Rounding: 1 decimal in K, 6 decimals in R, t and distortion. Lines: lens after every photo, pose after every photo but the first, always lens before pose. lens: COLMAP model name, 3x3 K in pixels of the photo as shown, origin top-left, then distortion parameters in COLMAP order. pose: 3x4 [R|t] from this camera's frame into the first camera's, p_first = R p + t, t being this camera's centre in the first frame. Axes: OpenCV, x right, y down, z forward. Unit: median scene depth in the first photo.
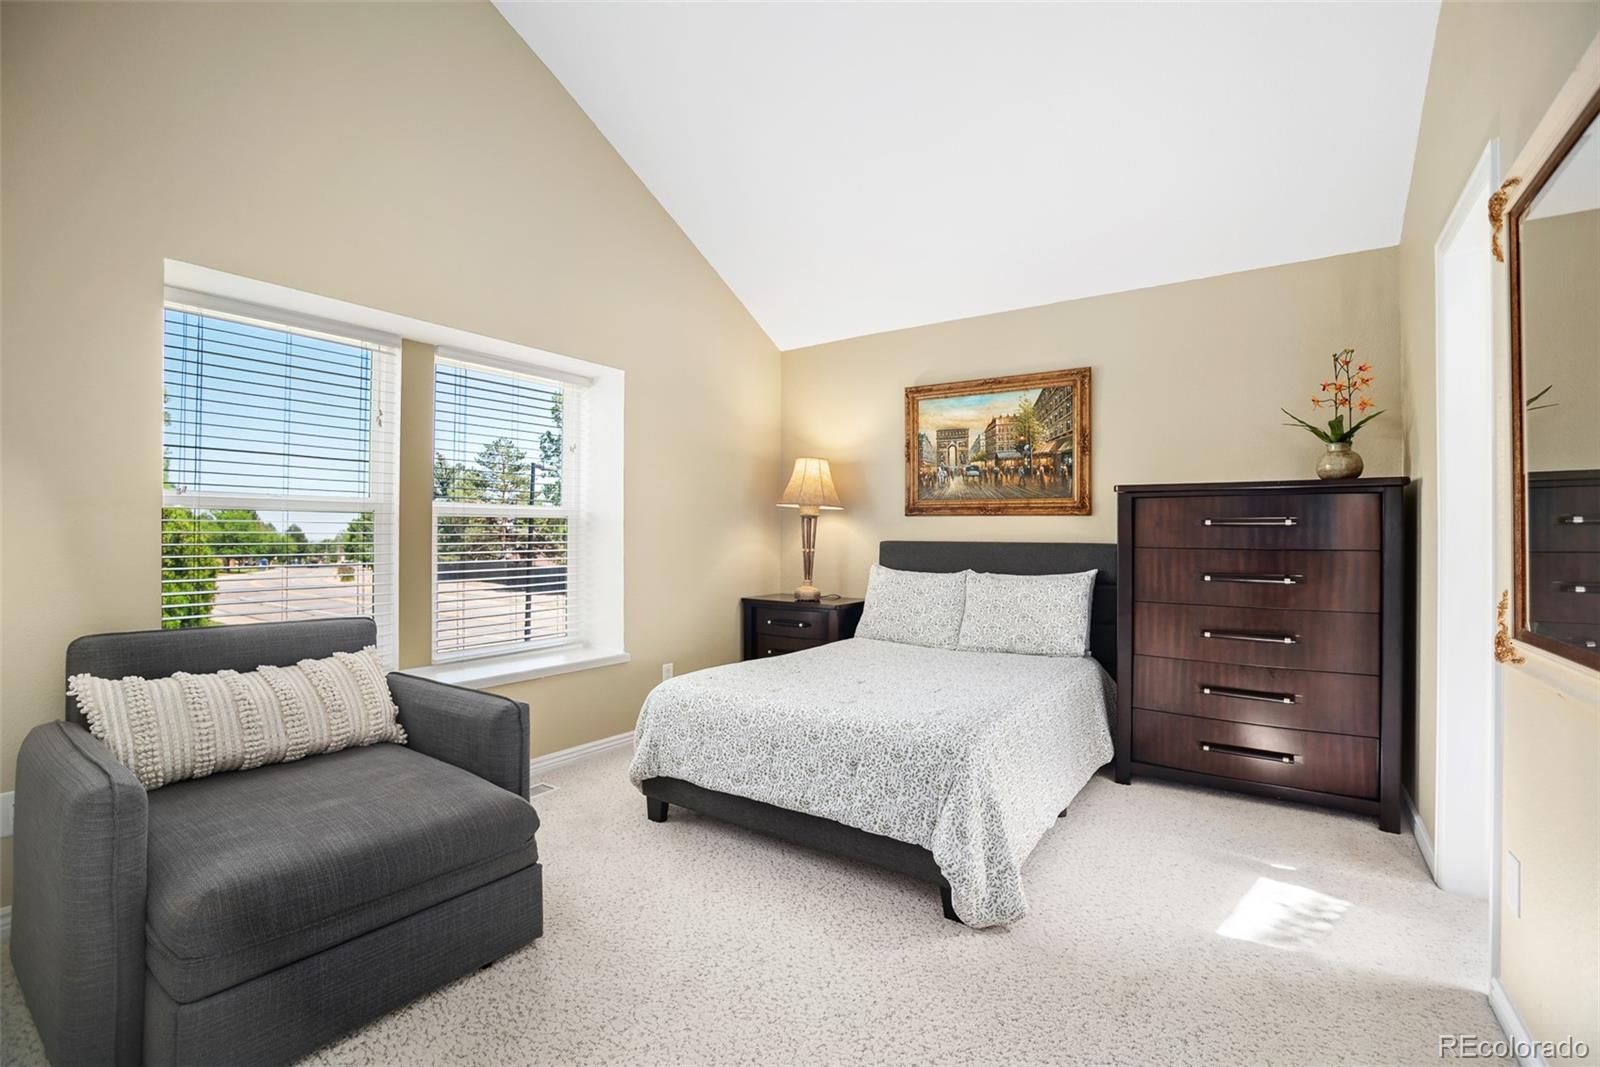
lens RADIAL K [[694.7, 0, 795.0], [0, 694.7, 545.1], [0, 0, 1]] dist [-0.070159, 0.025610]
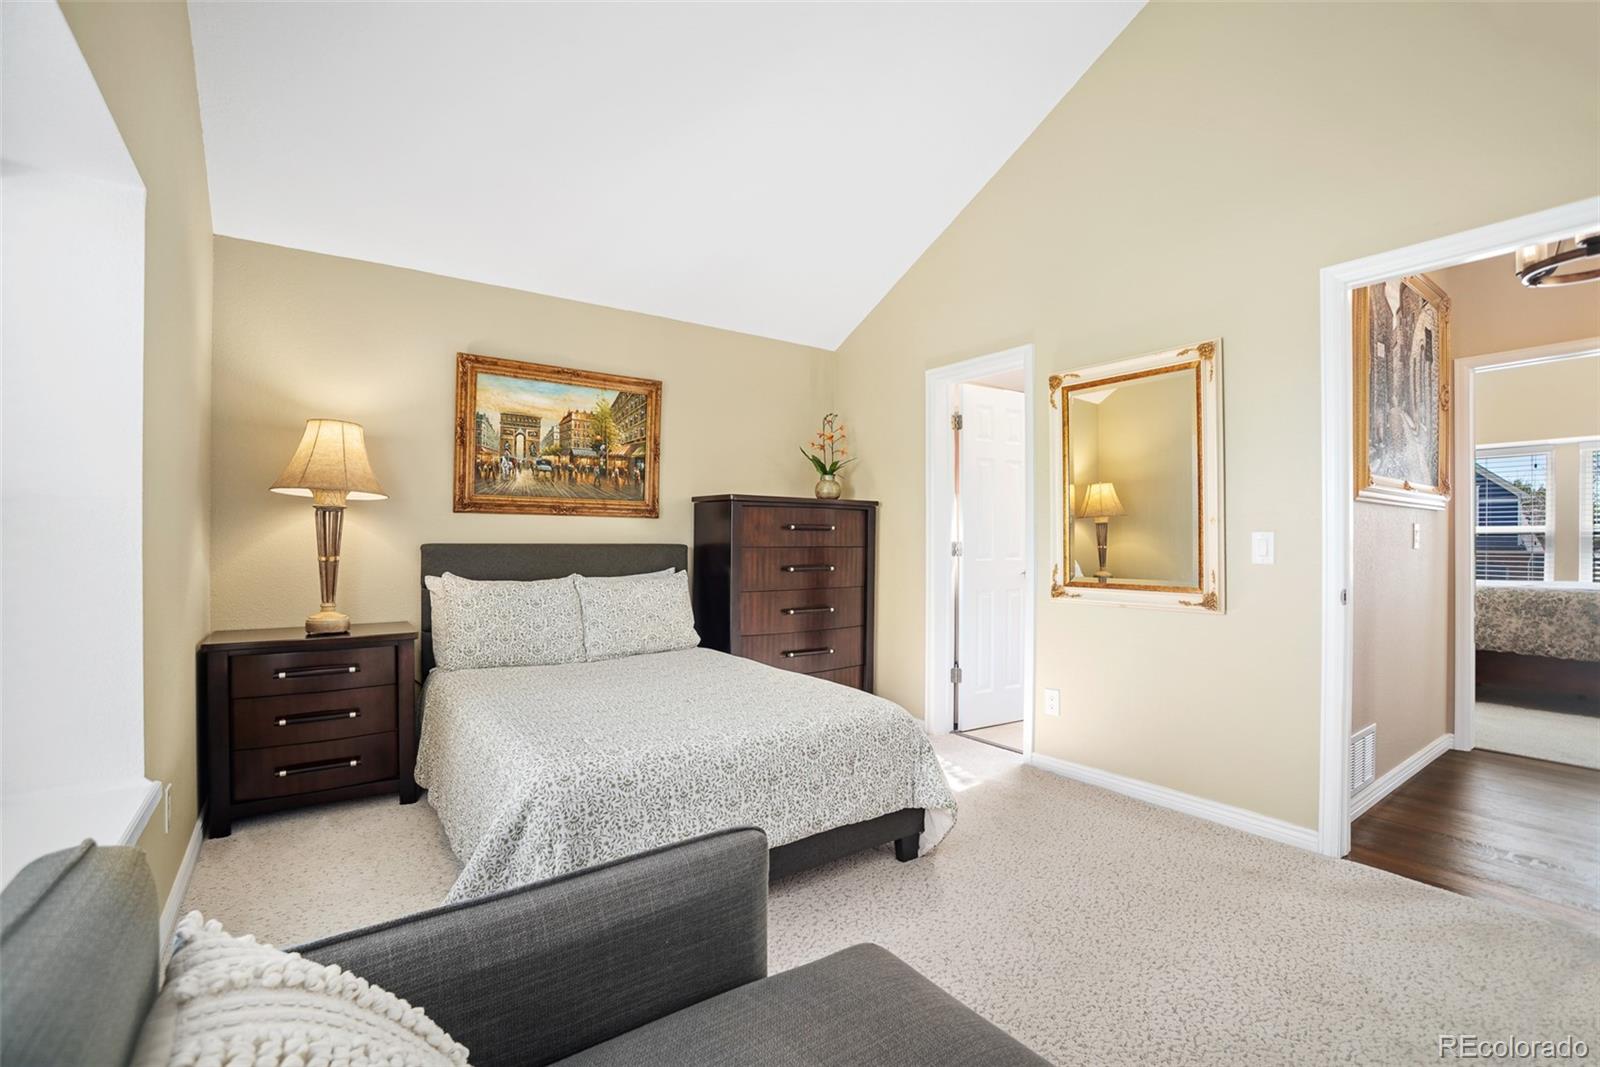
lens RADIAL K [[694.7, 0, 795.0], [0, 694.7, 545.1], [0, 0, 1]] dist [-0.070159, 0.025610]
pose [[0.347127, -0.012455, 0.937735, -0.485929], [0.009935, 0.999905, 0.009603, -0.008503], [-0.937766, 0.005983, 0.347217, 0.389767]]
